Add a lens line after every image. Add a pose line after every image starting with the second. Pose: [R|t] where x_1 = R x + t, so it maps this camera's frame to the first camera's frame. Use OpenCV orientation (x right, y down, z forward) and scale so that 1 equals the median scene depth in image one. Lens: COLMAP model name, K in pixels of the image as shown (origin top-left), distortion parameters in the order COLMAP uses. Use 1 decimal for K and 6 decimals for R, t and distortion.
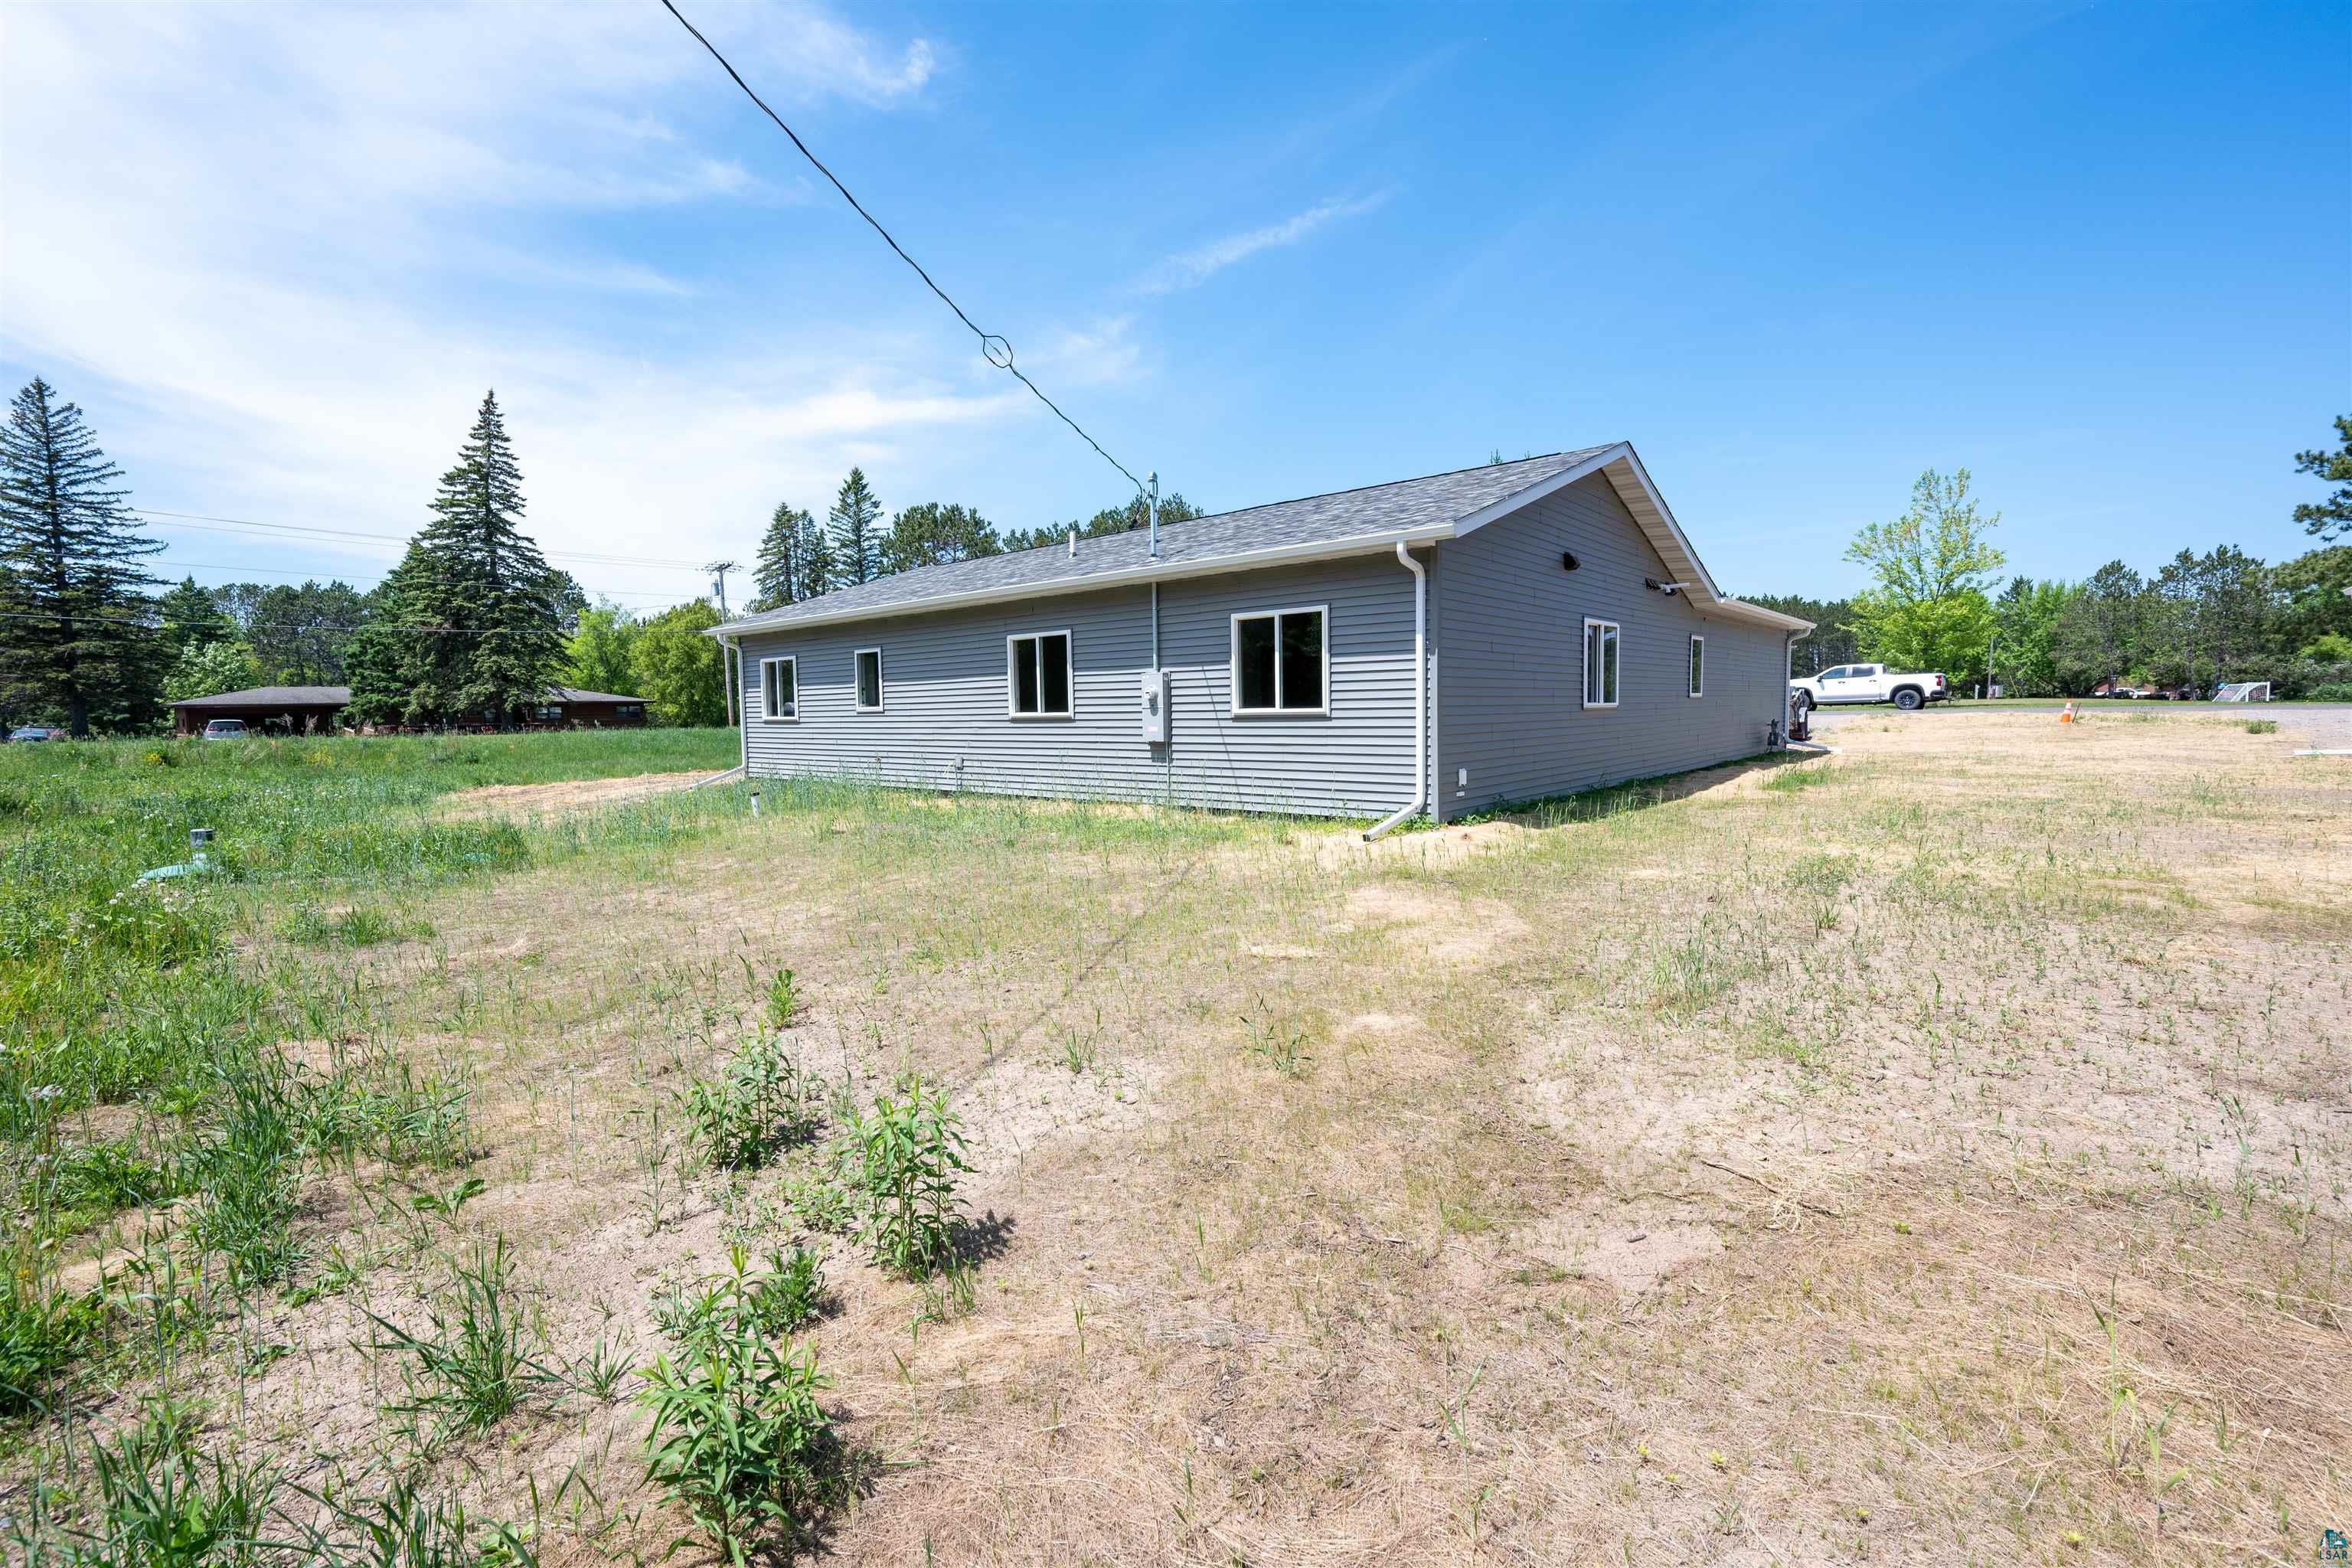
lens RADIAL K [[1014.0, 0, 1175.6], [0, 1014.0, 793.4], [0, 0, 1]] dist [0.009397, 0.000099]
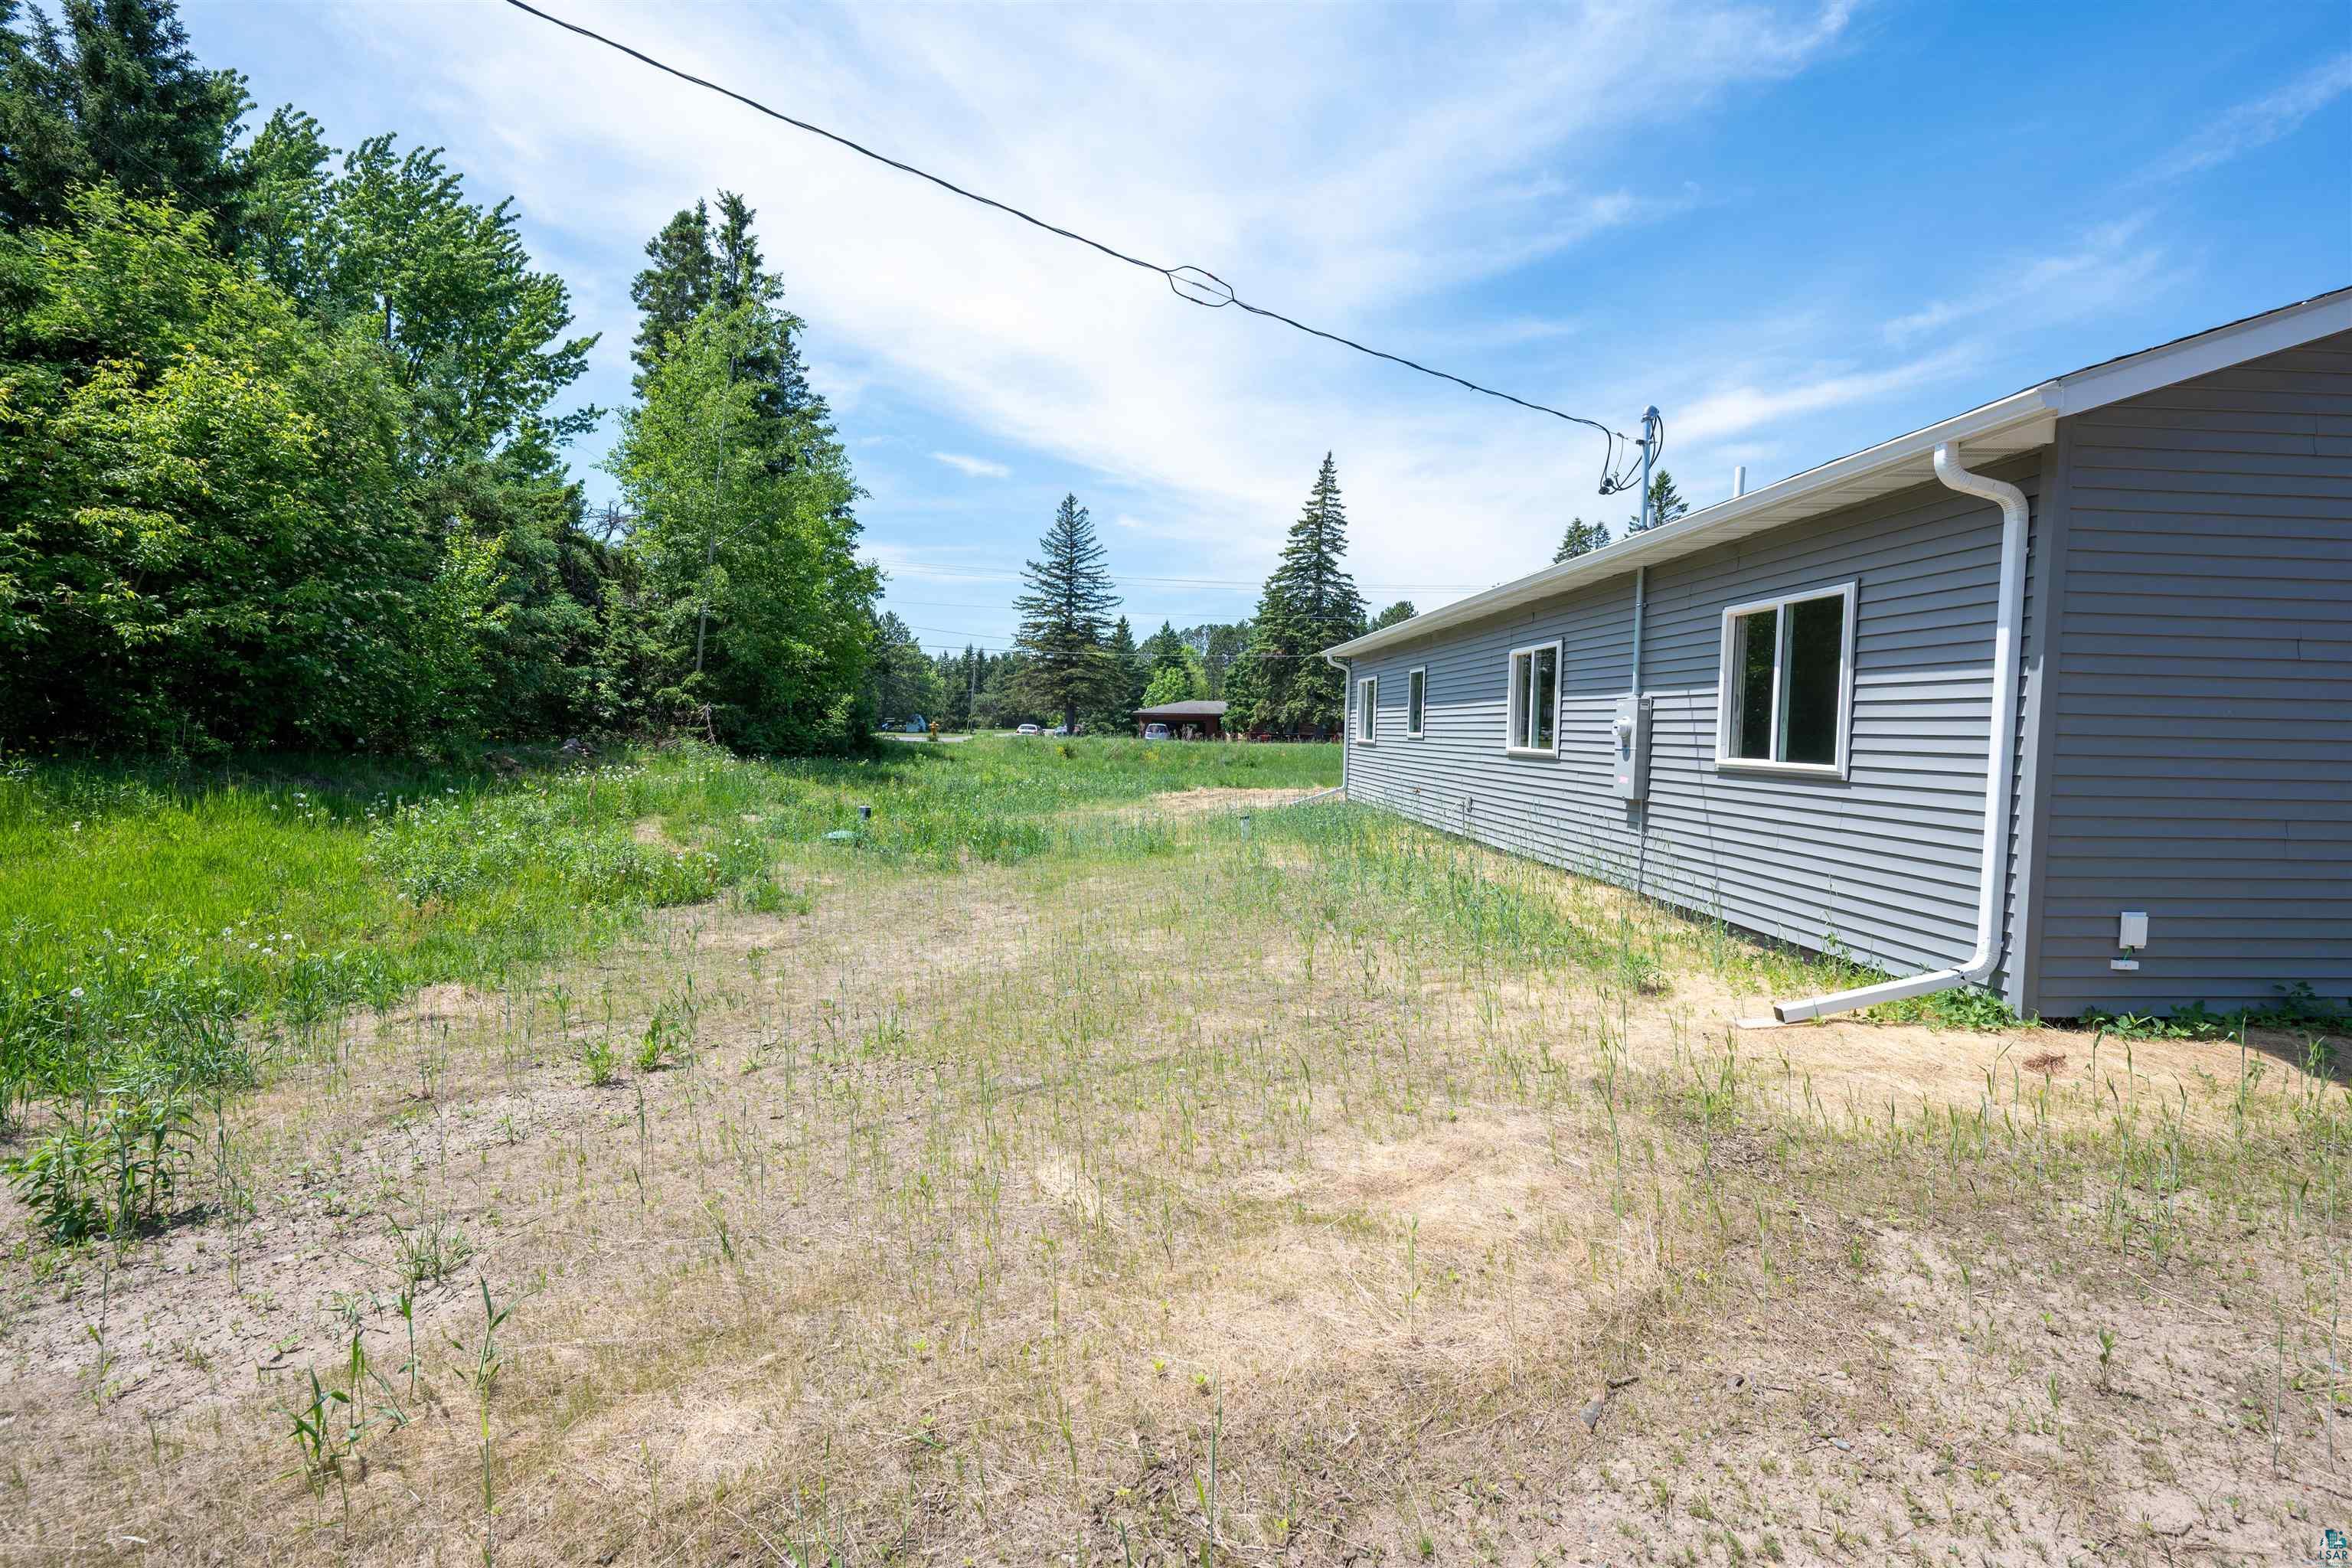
lens RADIAL K [[1017.5, 0, 1175.9], [0, 1017.5, 771.8], [0, 0, 1]] dist [-0.003675, 0.001796]
pose [[0.698121, 0.063603, -0.713149, 0.076371], [-0.092173, 0.995742, -0.001424, -0.011882], [0.710022, 0.066727, 0.701011, 0.089494]]
